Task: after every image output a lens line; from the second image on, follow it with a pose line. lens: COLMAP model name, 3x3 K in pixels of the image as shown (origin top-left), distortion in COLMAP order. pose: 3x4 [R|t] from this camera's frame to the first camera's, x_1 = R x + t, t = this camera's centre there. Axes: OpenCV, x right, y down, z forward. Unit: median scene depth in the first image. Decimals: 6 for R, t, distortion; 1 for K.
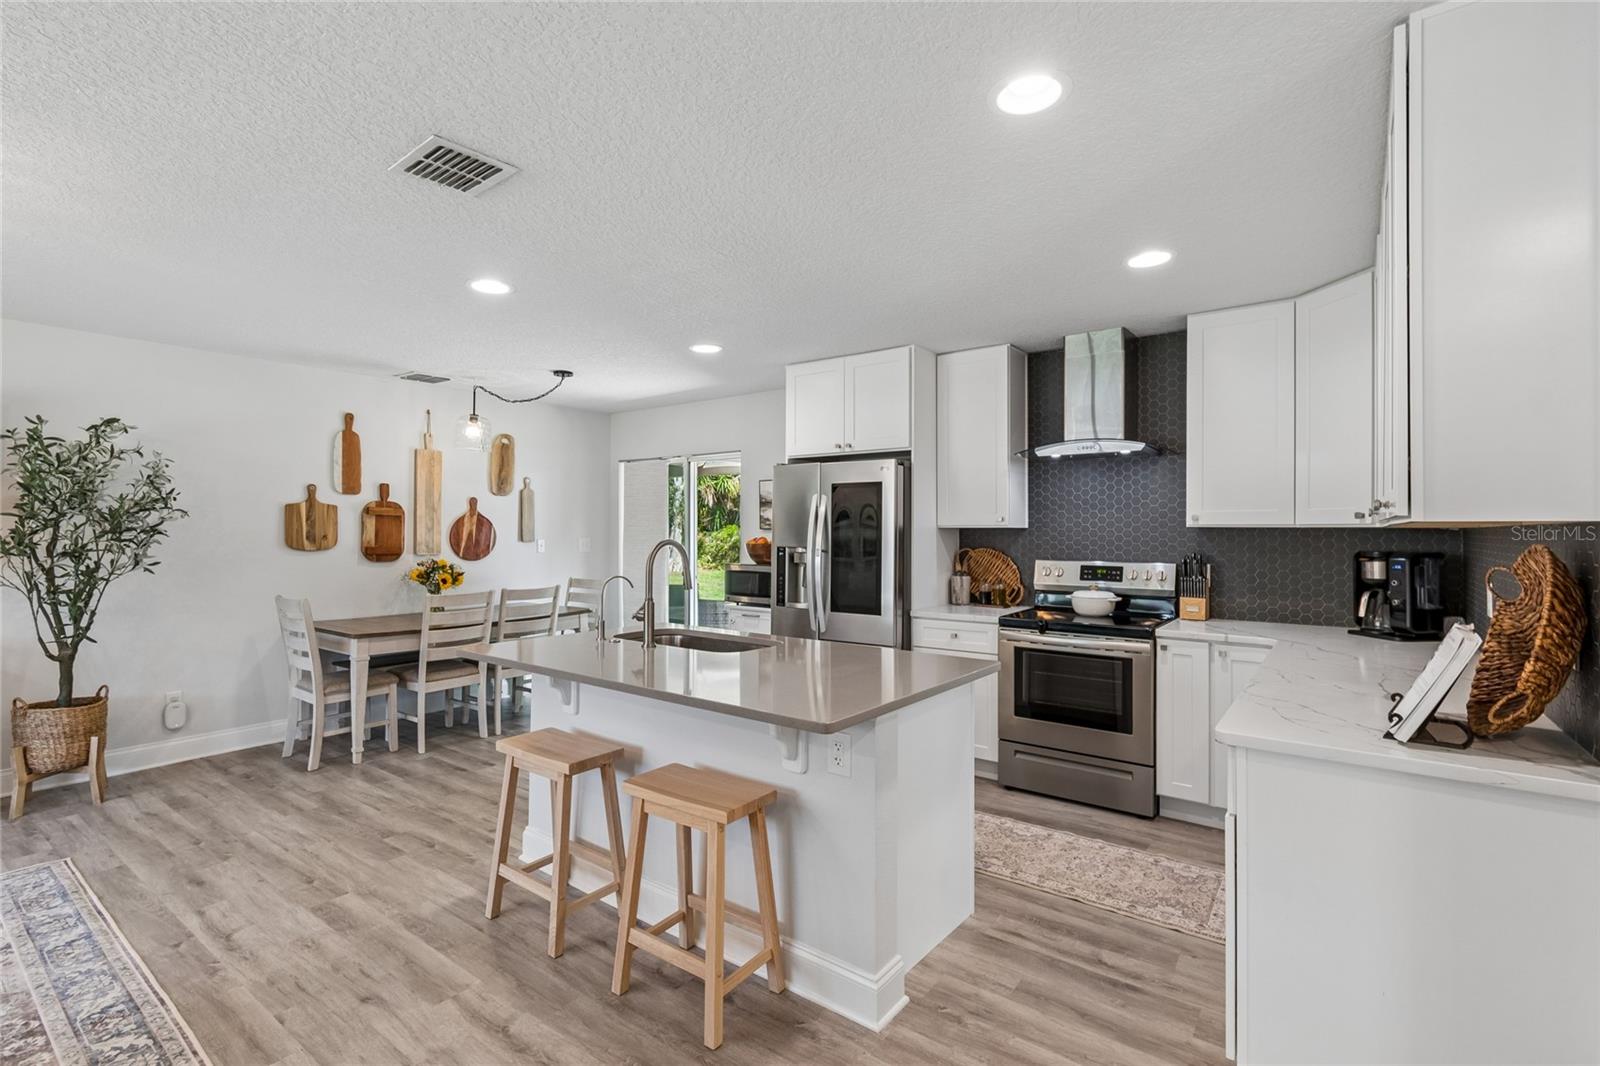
lens RADIAL K [[733.4, 0, 800.0], [0, 733.4, 533.0], [0, 0, 1]] dist [0.002427, 0.000197]
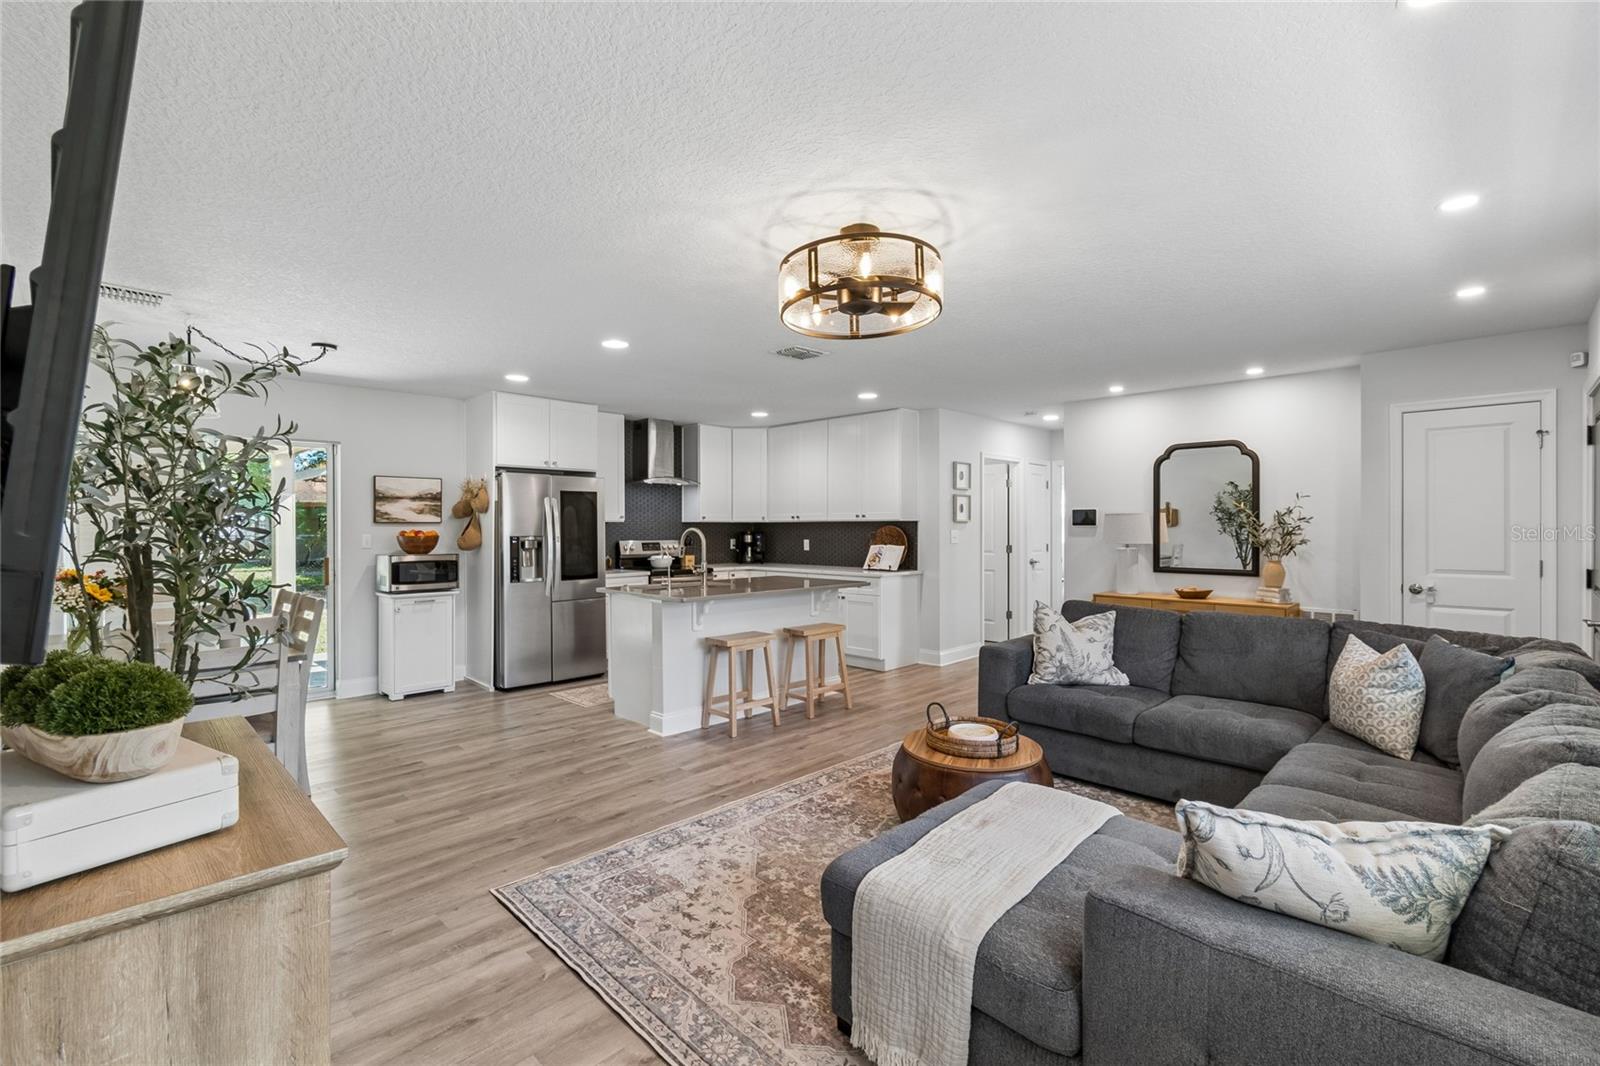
lens RADIAL K [[691.2, 0, 800.0], [0, 691.2, 533.0], [0, 0, 1]] dist [0.018302, 0.000012]
pose [[0.140084, -0.010484, 0.990084, -1.708462], [0.002804, 0.999944, 0.010192, 0.003890], [-0.990136, 0.001348, 0.140106, 0.493469]]
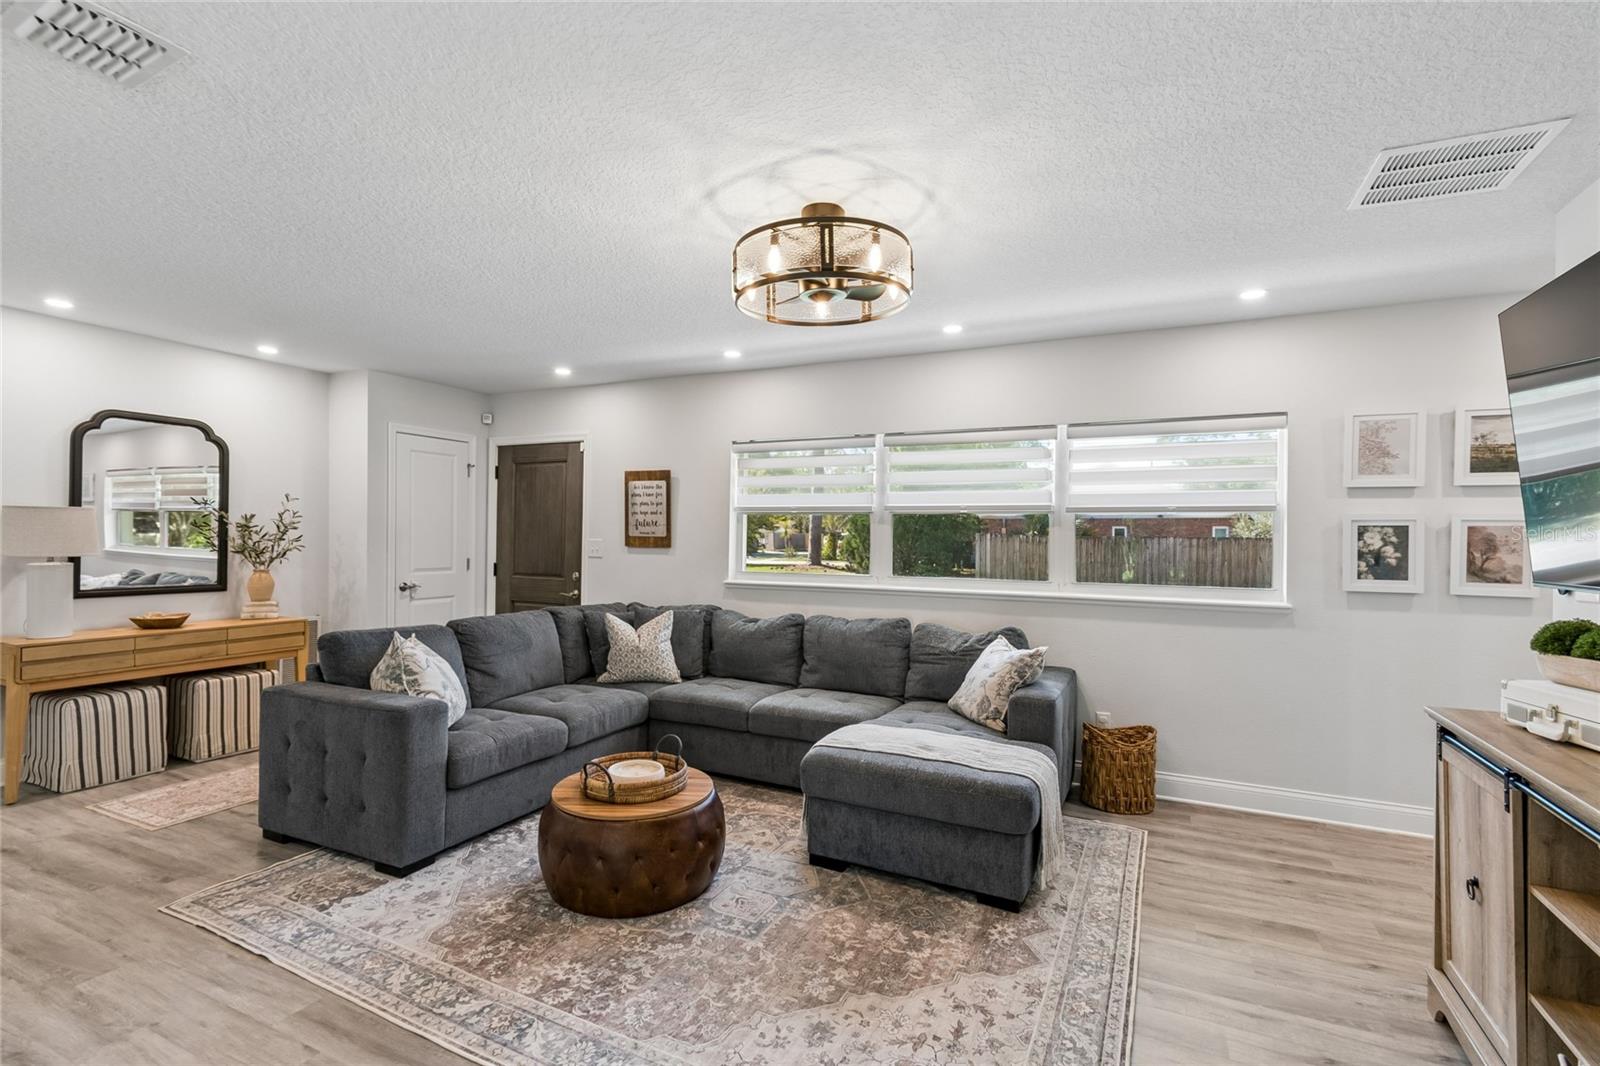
lens RADIAL K [[733.4, 0, 800.0], [0, 733.4, 533.0], [0, 0, 1]] dist [0.002427, 0.000197]
pose [[-0.983091, -0.010936, -0.182793, -0.734056], [-0.009717, 0.999924, -0.007563, 0.014047], [0.182862, -0.005659, -0.983122, 1.304453]]
